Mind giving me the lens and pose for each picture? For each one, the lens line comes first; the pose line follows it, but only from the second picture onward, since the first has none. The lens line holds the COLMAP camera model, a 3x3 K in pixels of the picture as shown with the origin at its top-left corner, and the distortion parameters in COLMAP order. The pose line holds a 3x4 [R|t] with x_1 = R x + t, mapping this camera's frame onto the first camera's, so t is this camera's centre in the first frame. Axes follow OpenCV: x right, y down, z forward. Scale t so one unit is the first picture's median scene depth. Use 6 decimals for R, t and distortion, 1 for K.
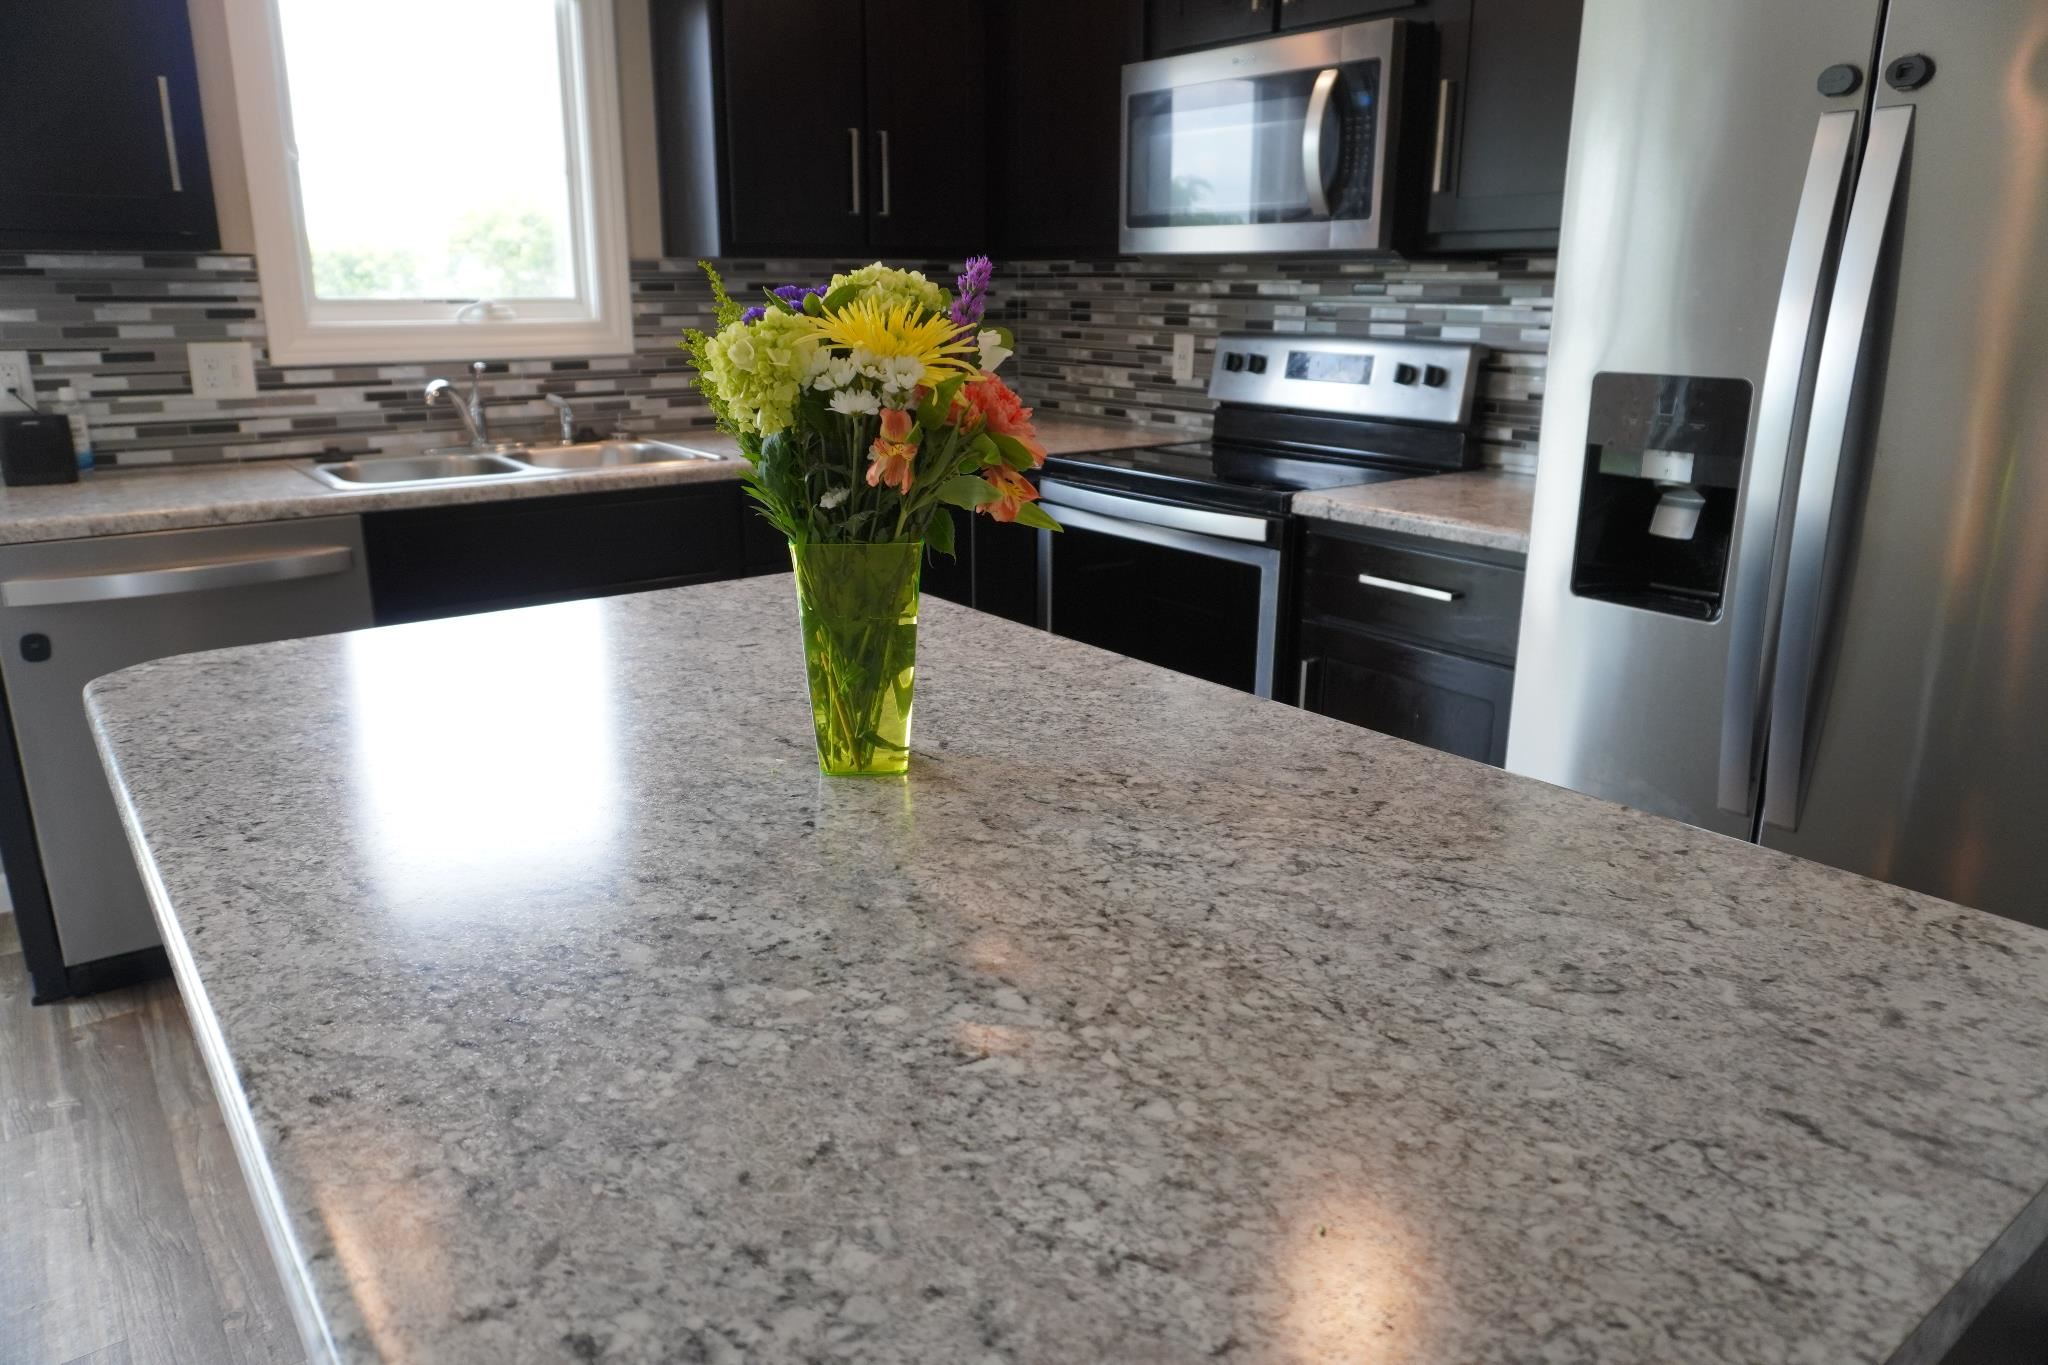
lens RADIAL K [[1375.4, 0, 1022.6], [0, 1375.4, 689.0], [0, 0, 1]] dist [-0.043176, 0.030793]
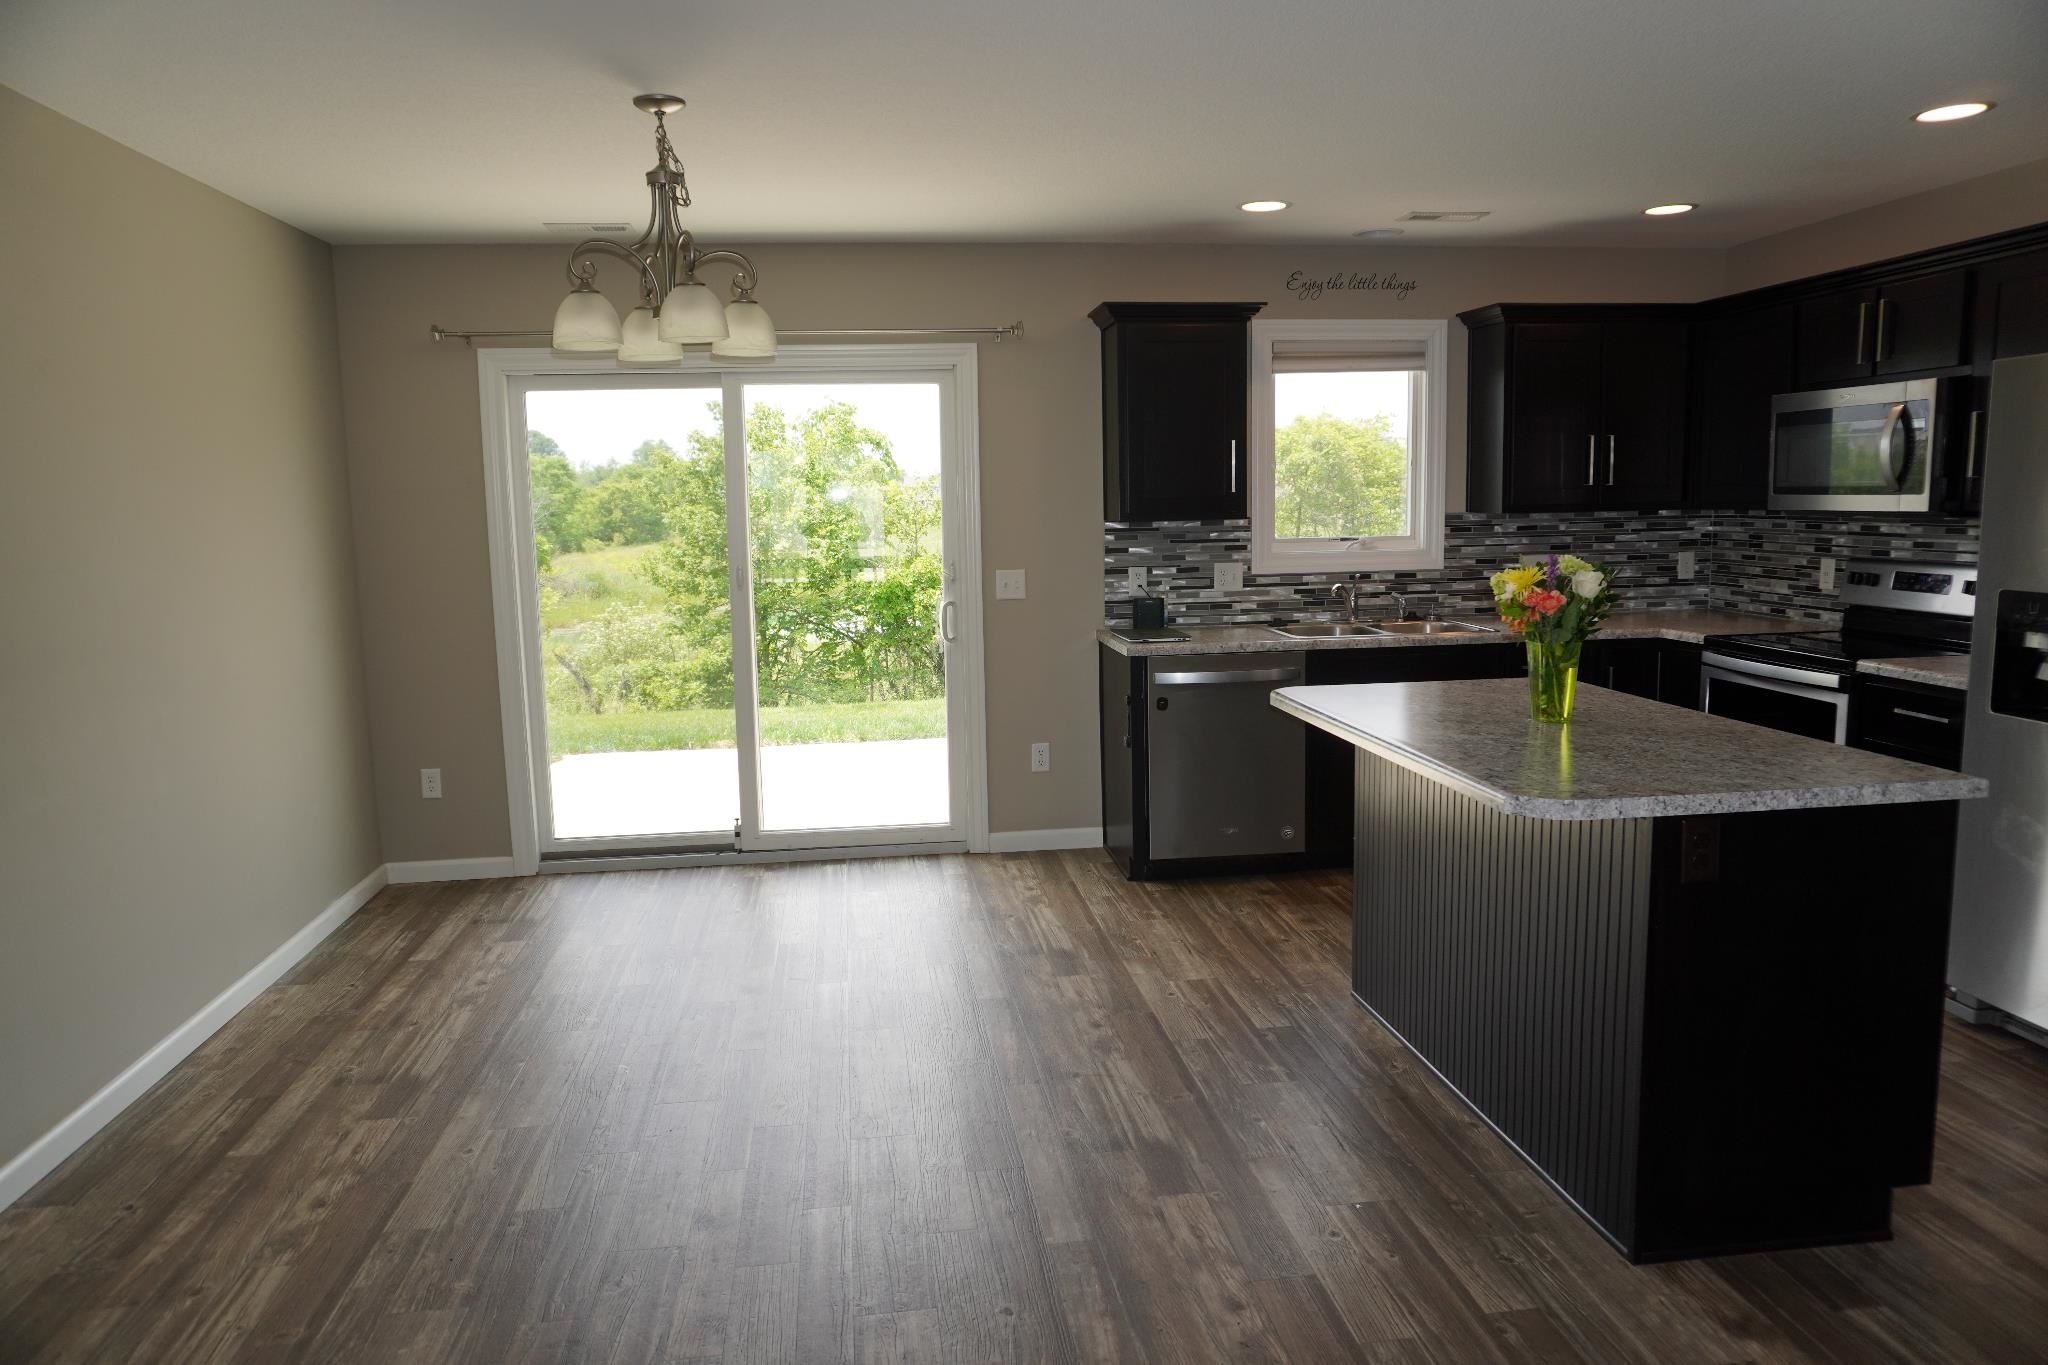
lens RADIAL K [[1375.4, 0, 1018.1], [0, 1375.4, 685.8], [0, 0, 1]] dist [-0.043176, 0.030793]
pose [[0.864616, 0.047432, -0.500189, 0.123493], [-0.117723, 0.986946, -0.109902, 0.158250], [0.488446, 0.153906, 0.858914, -0.752564]]
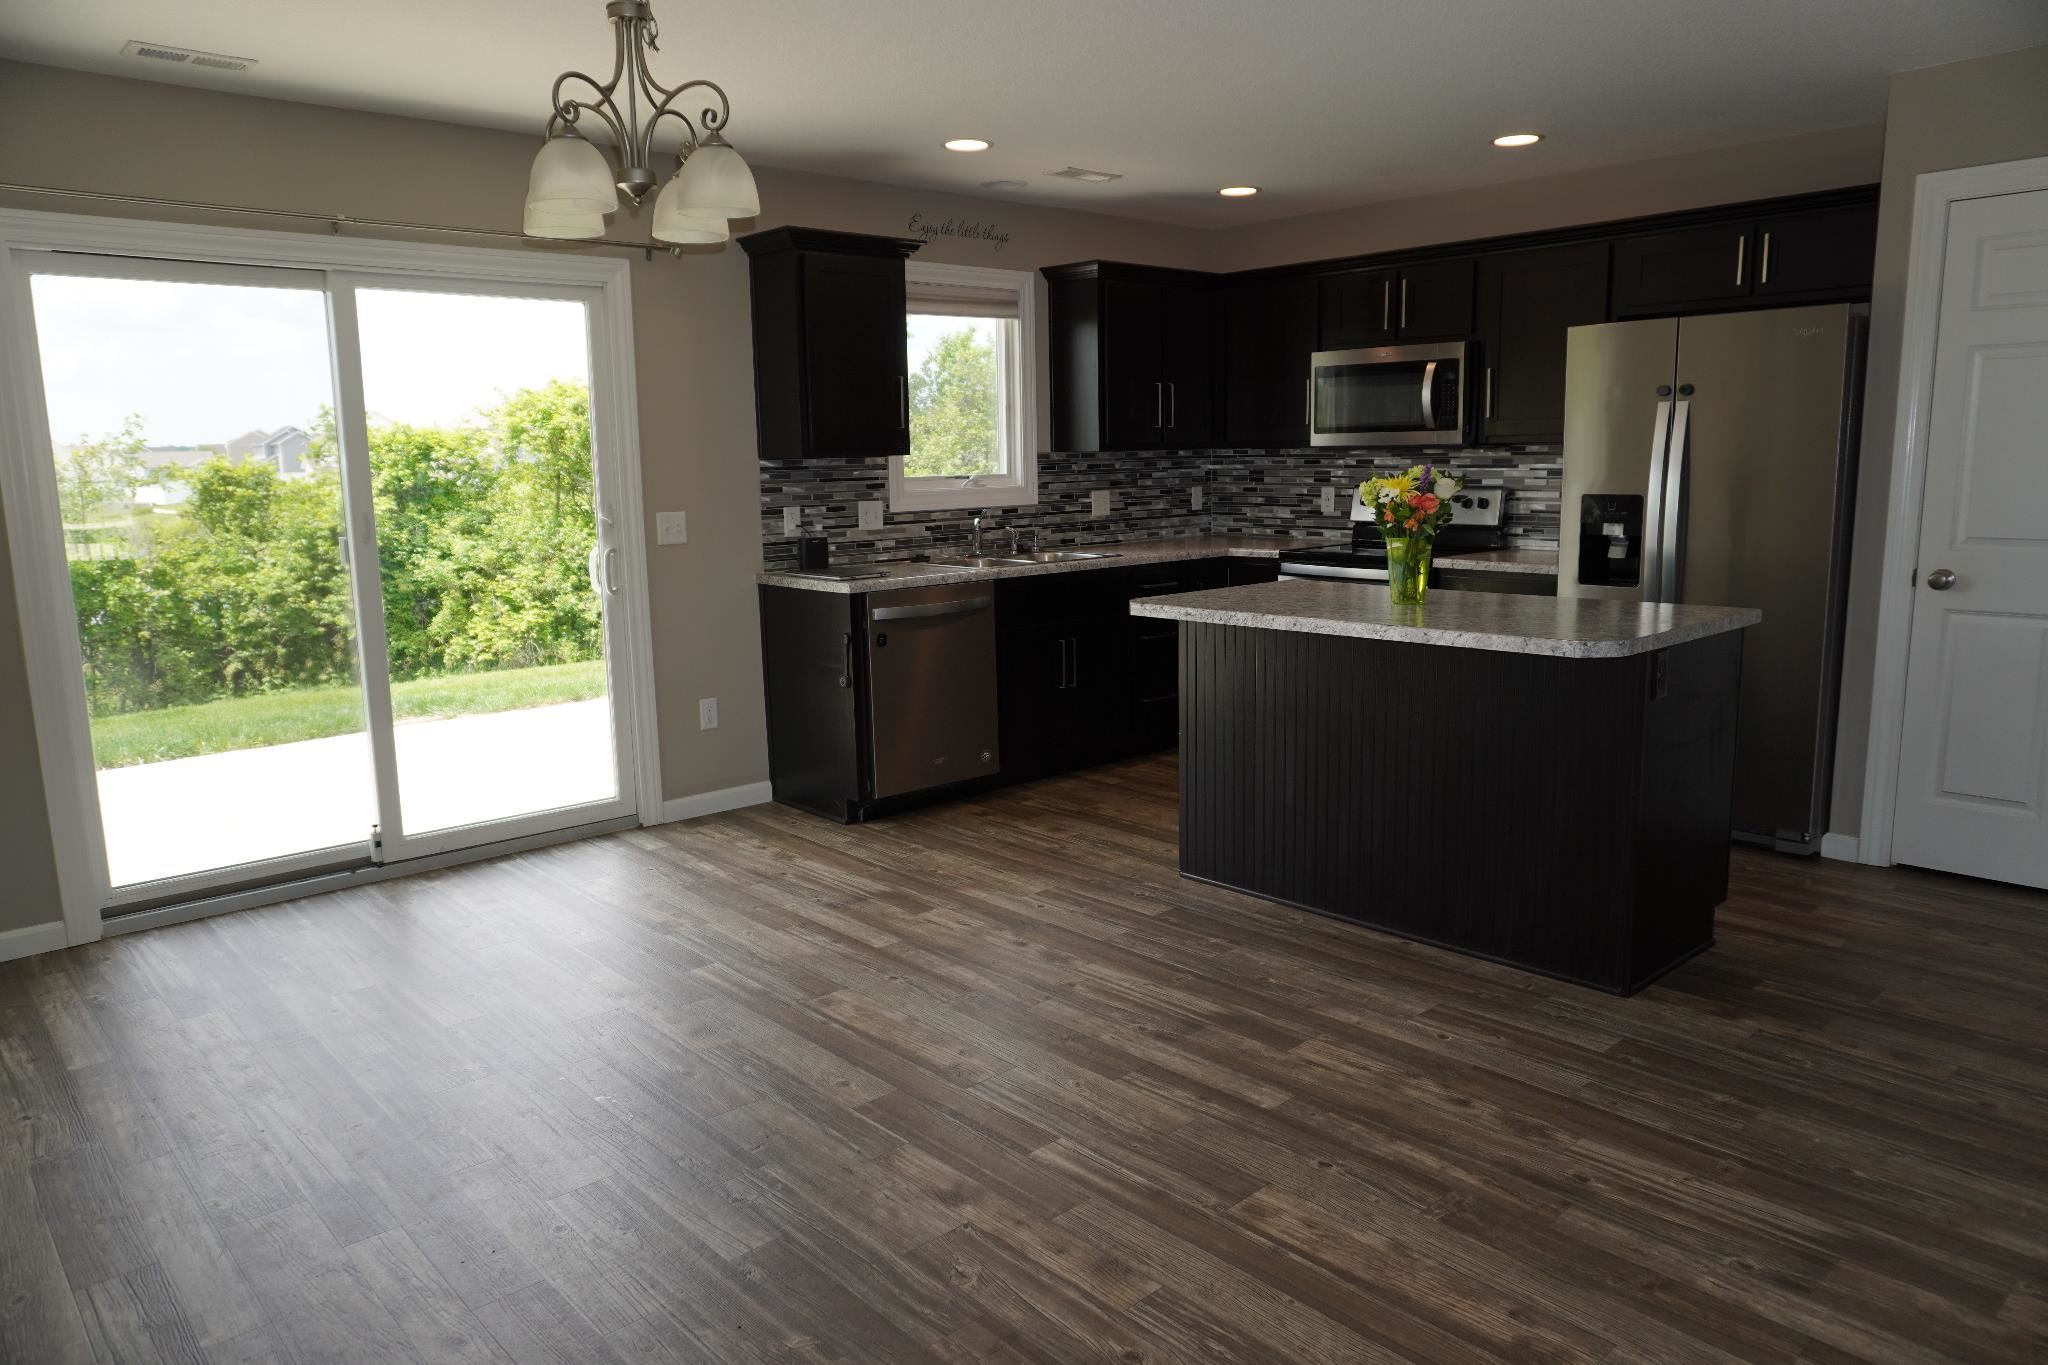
lens RADIAL K [[1375.4, 0, 1025.9], [0, 1375.4, 684.5], [0, 0, 1]] dist [-0.043176, 0.030793]
pose [[0.996270, -0.036623, 0.078127, -0.514442], [0.045532, 0.992267, -0.115472, 0.227901], [-0.073294, 0.118599, 0.990233, -0.874880]]
